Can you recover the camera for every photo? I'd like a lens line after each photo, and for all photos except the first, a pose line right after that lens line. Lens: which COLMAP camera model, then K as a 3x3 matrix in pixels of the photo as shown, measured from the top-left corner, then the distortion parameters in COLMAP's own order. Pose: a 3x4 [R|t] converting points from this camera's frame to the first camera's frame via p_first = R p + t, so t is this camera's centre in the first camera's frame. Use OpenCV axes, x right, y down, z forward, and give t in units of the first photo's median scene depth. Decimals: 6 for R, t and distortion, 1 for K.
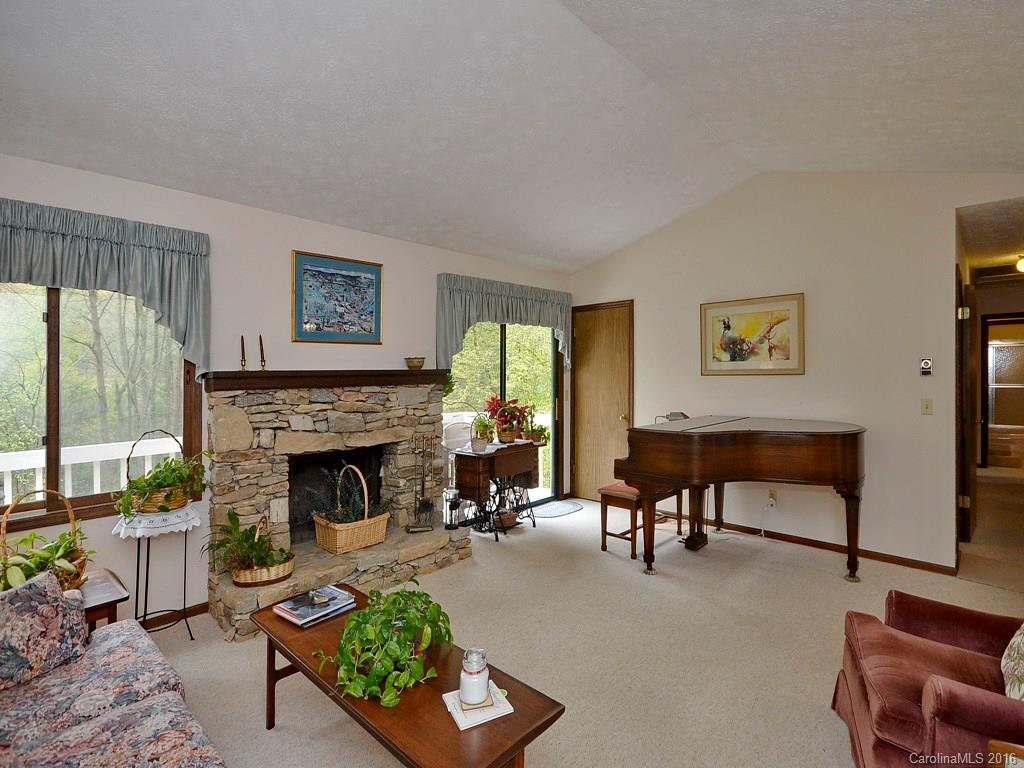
lens RADIAL K [[509.0, 0, 512.0], [0, 509.0, 384.0], [0, 0, 1]] dist [0.001696, 0.000344]
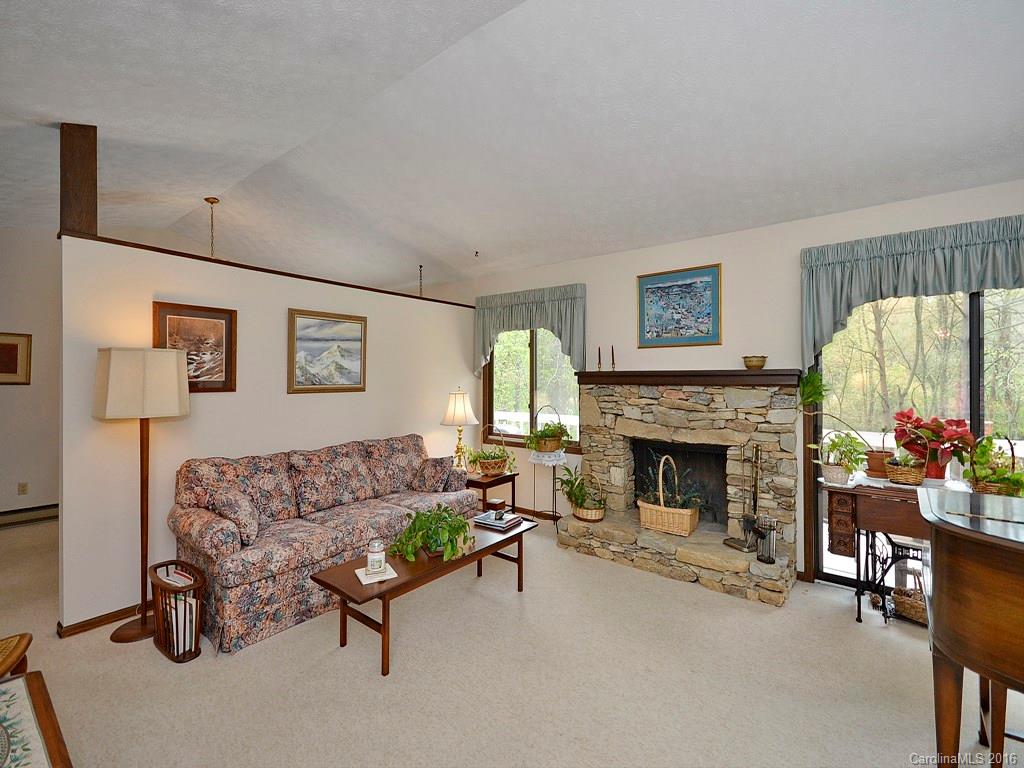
lens RADIAL K [[455.1, 0, 535.9], [0, 455.1, 383.8], [0, 0, 1]] dist [0.000547, -0.000040]
pose [[0.108310, 0.021850, -0.993877, 0.624851], [-0.029663, 0.999384, 0.018739, -0.008075], [0.993675, 0.027451, 0.108891, 0.588436]]
